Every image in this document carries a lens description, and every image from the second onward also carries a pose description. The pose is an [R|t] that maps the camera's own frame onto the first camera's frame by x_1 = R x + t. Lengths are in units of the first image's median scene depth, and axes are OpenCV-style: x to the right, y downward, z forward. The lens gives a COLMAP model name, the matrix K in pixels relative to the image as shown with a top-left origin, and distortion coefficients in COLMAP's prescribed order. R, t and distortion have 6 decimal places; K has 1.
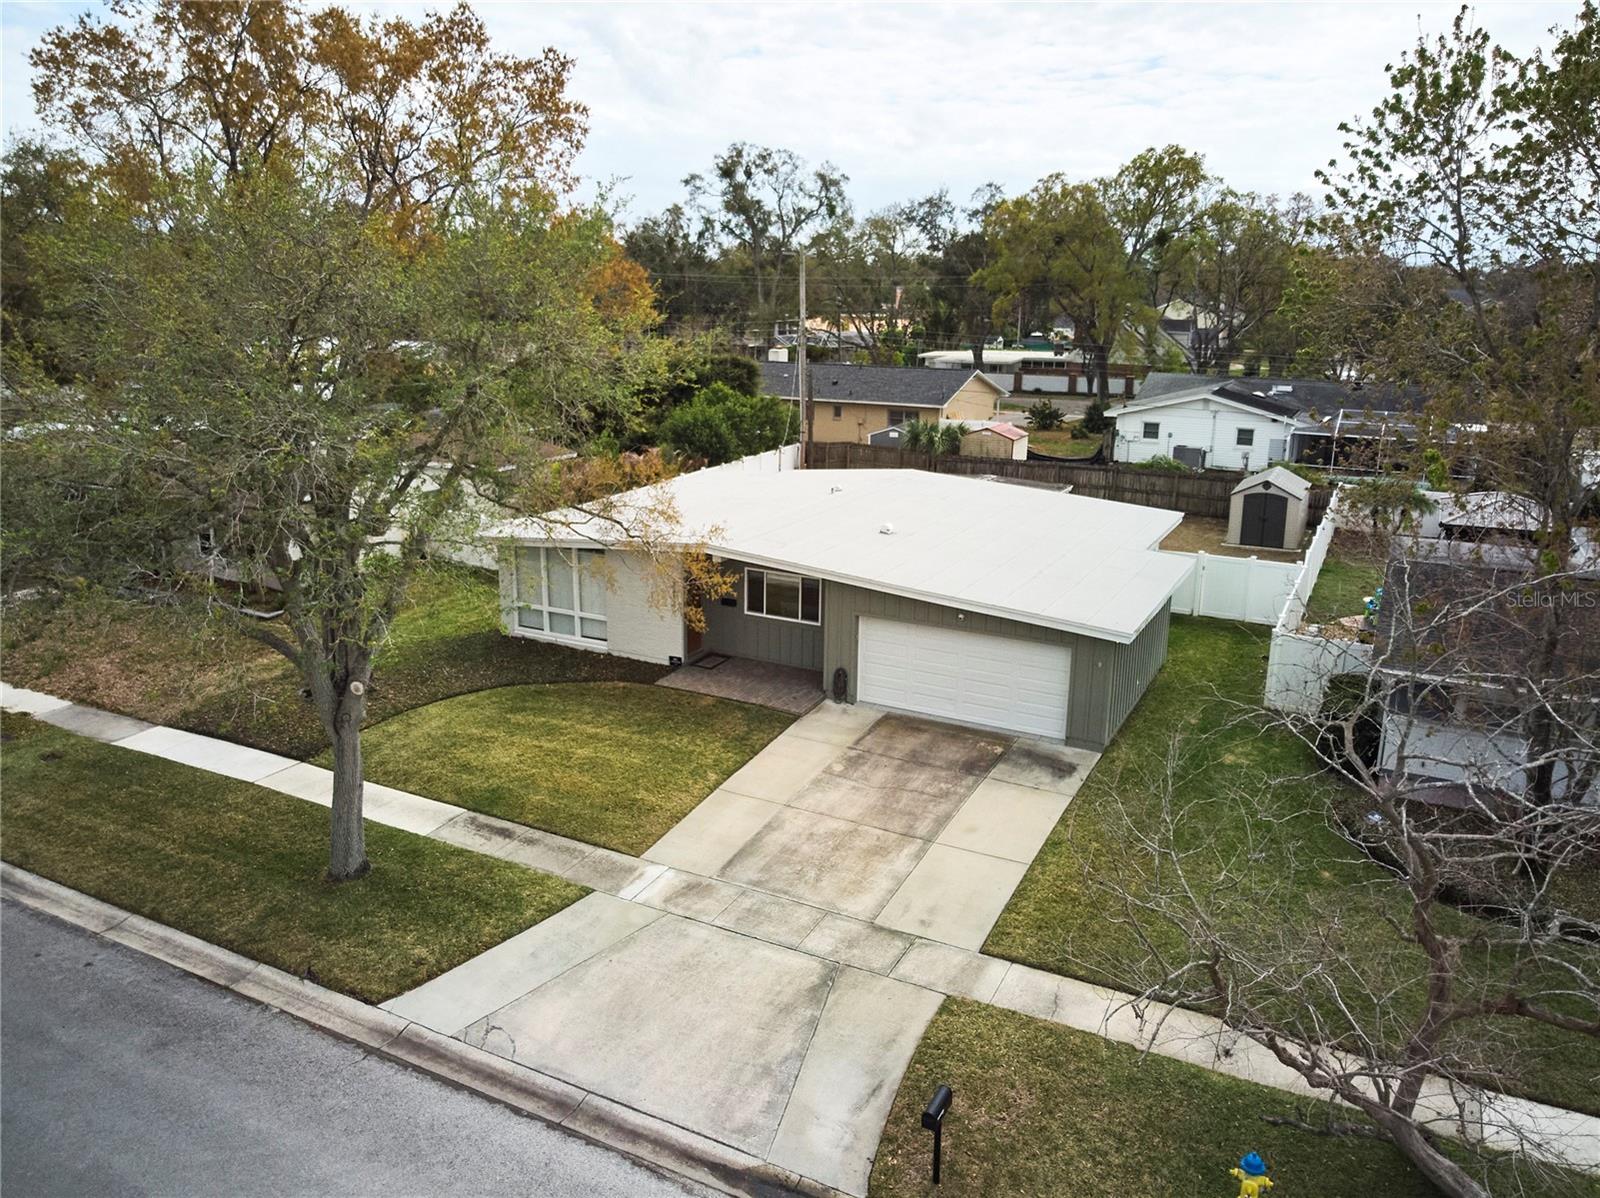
lens RADIAL K [[1178.3, 0, 780.2], [0, 1178.3, 595.9], [0, 0, 1]] dist [-0.021221, -0.001490]
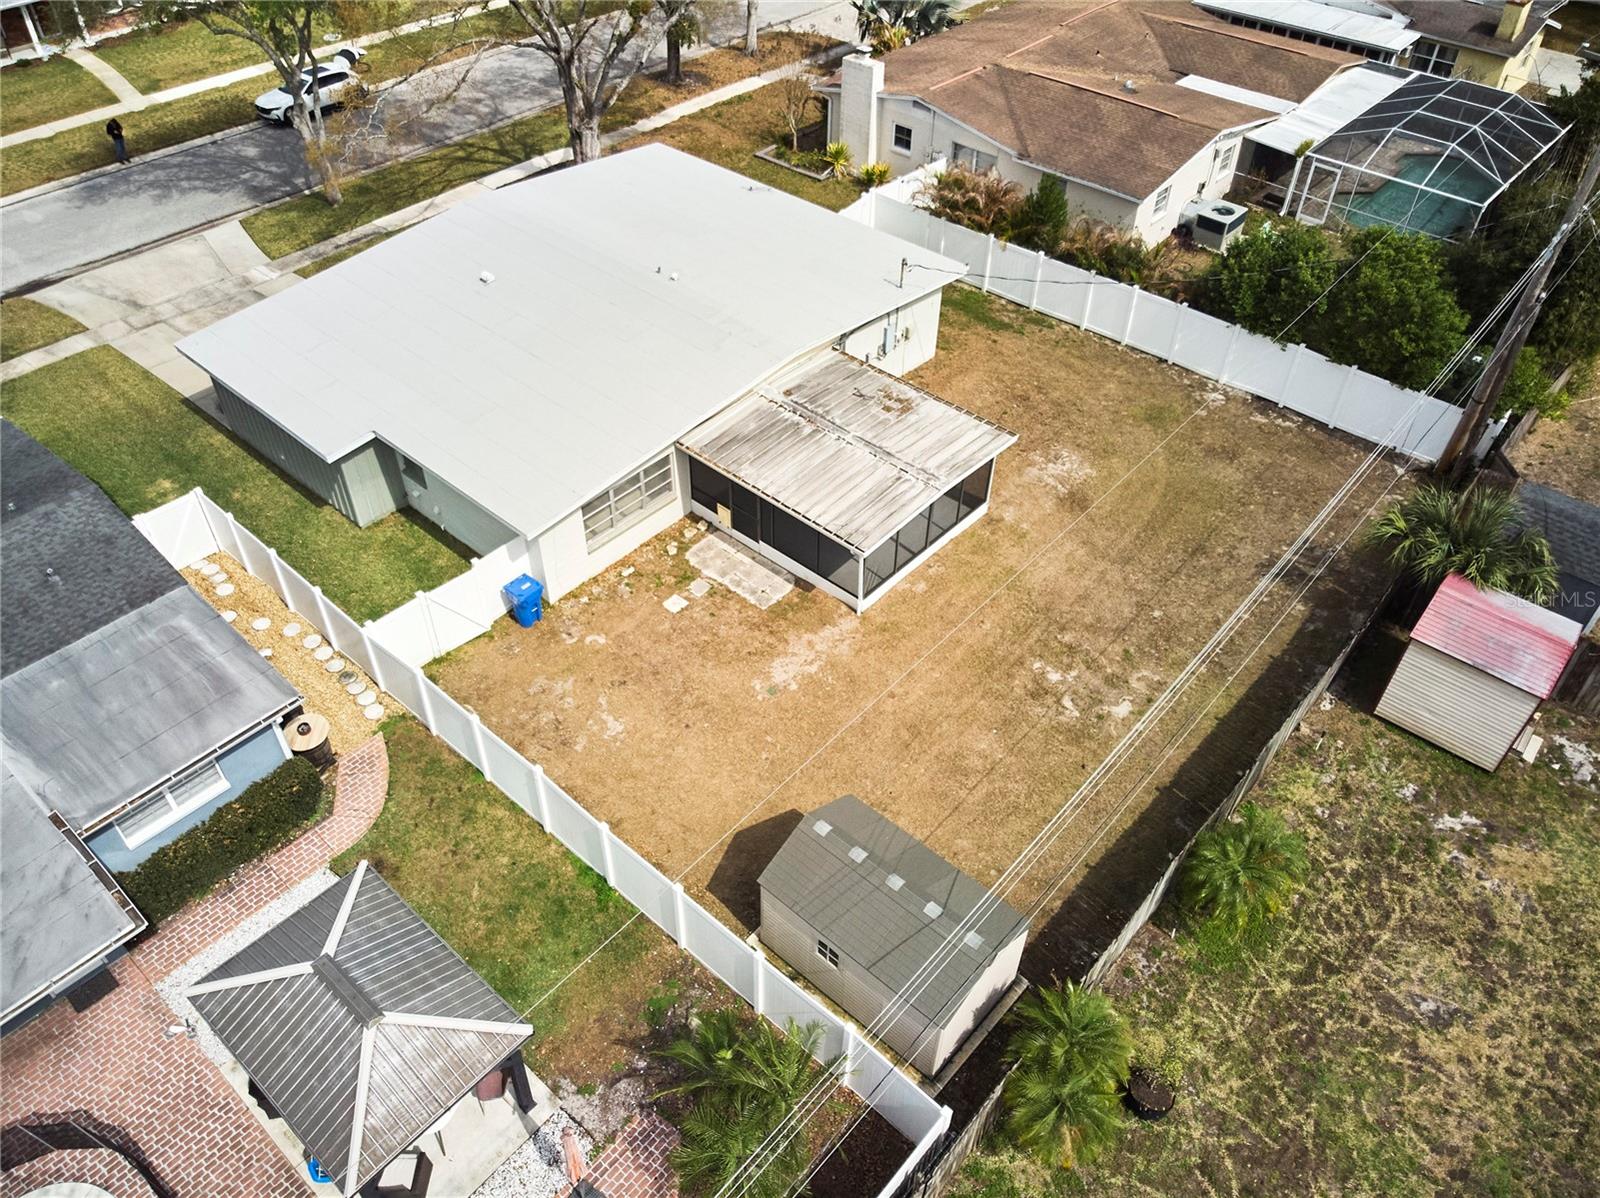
lens RADIAL K [[1171.1, 0, 793.6], [0, 1171.1, 597.5], [0, 0, 1]] dist [0.011171, -0.039610]
pose [[-0.235327, 0.662256, -0.711363, 1.310572], [-0.262034, 0.661585, 0.702598, -0.921923], [0.935927, 0.351741, 0.017845, 1.817633]]
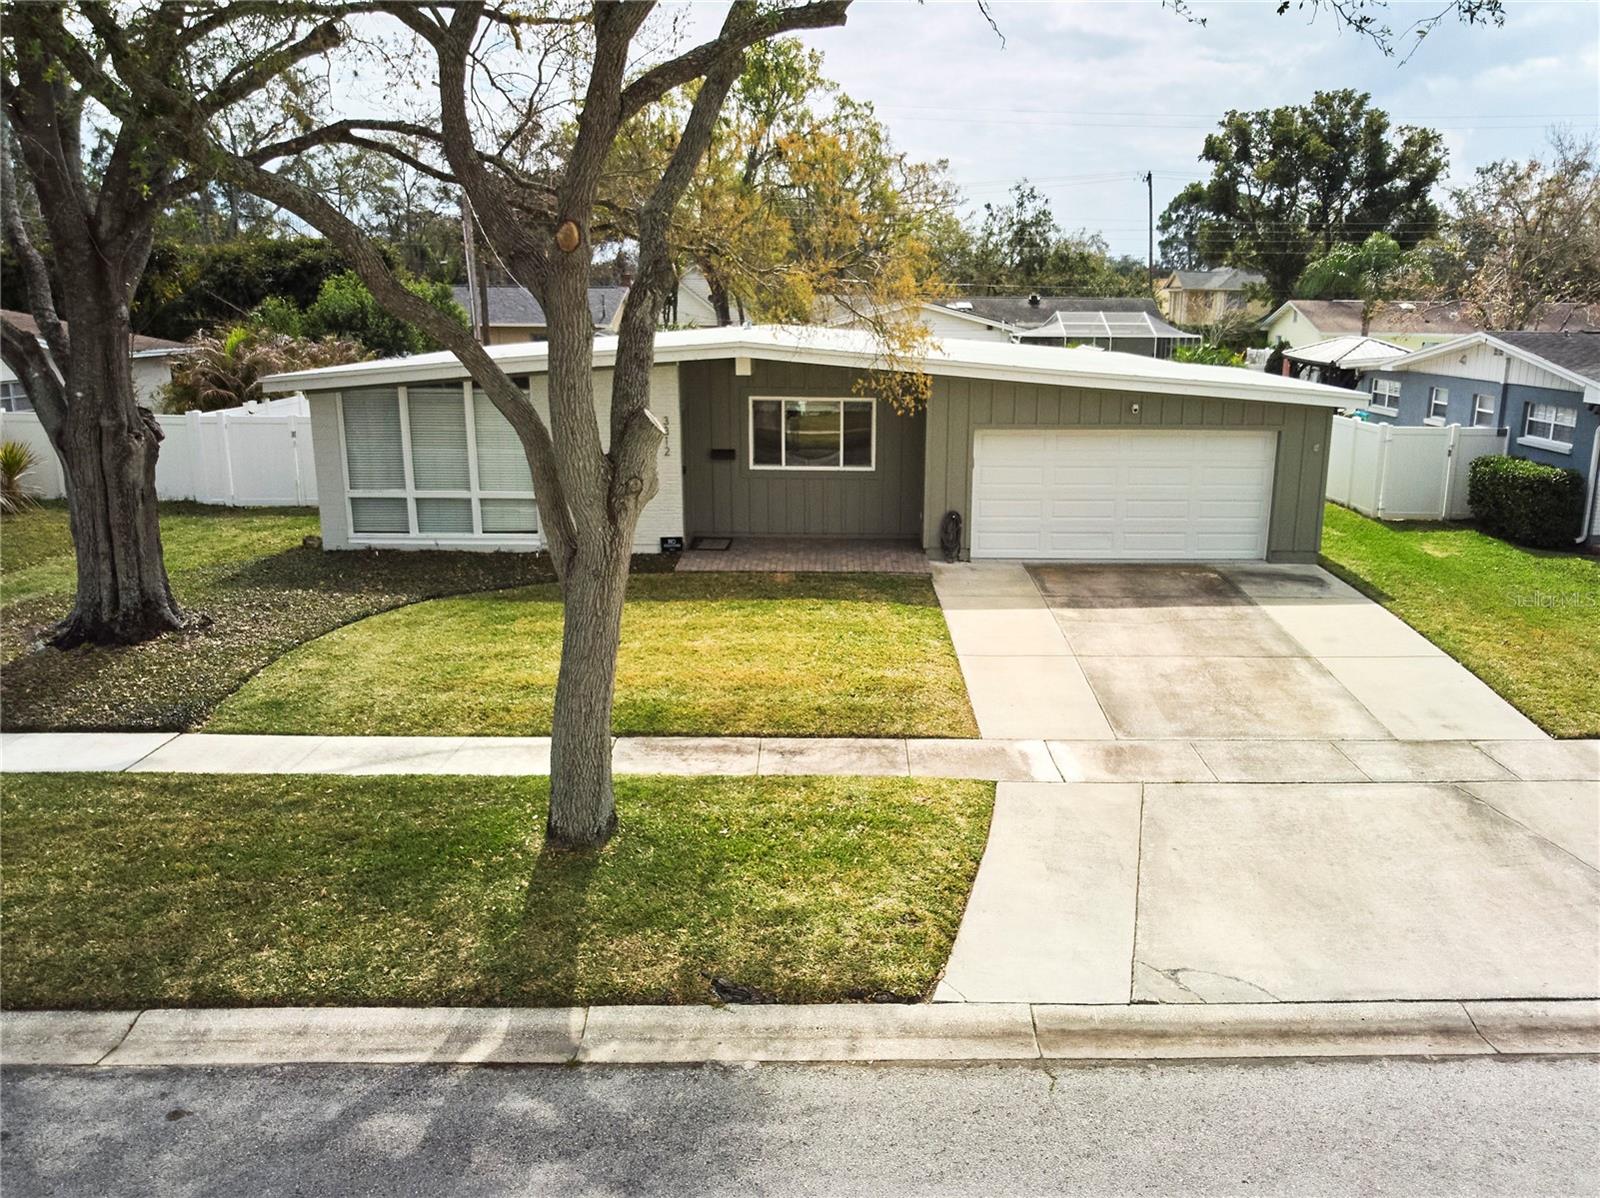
lens RADIAL K [[1329.3, 0, 866.0], [0, 1329.3, 677.8], [0, 0, 1]] dist [0.058692, -0.172824]
pose [[0.868862, -0.131444, 0.477286, -0.472405], [0.125896, 0.991078, 0.043758, 0.145629], [-0.478779, 0.022069, 0.877658, 0.402737]]
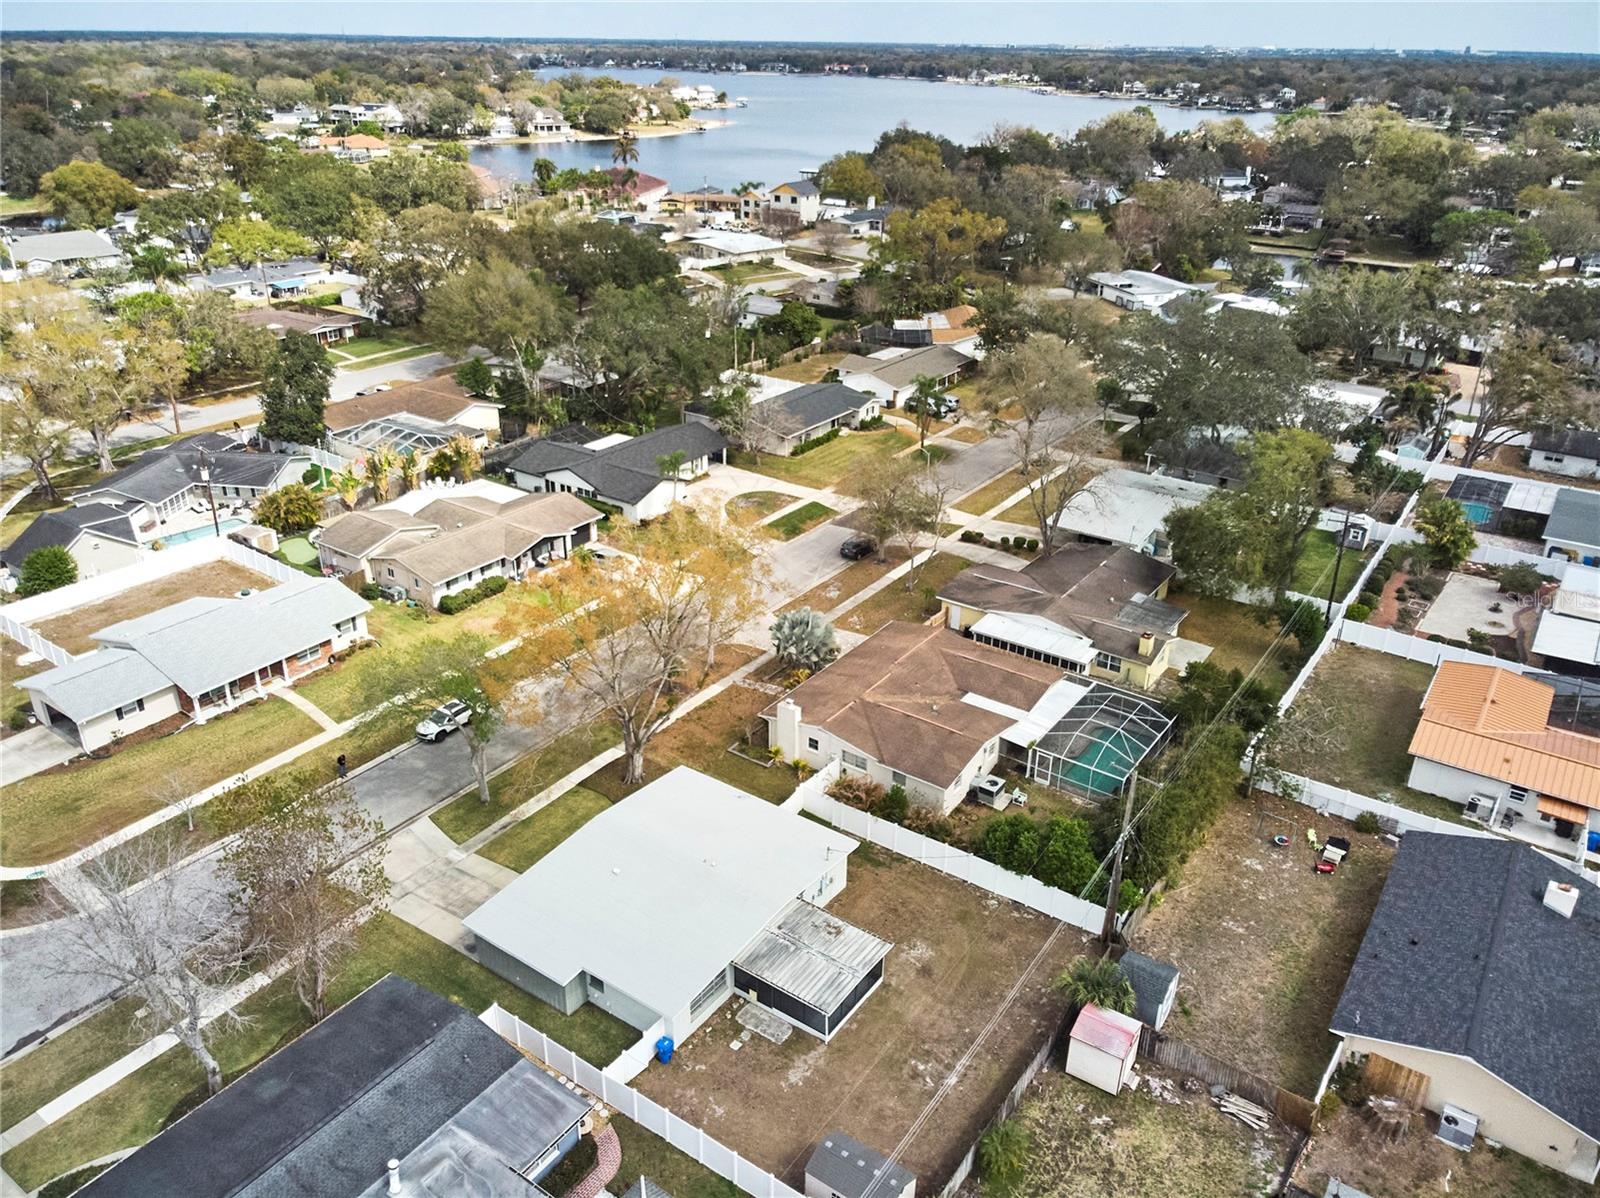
lens RADIAL K [[1190.4, 0, 795.6], [0, 1190.4, 569.6], [0, 0, 1]] dist [-0.020807, 0.000420]
pose [[-0.119348, 0.398219, -0.909493, 2.349650], [-0.272244, 0.867805, 0.415691, -1.985488], [0.954798, 0.297216, 0.004842, 1.534314]]
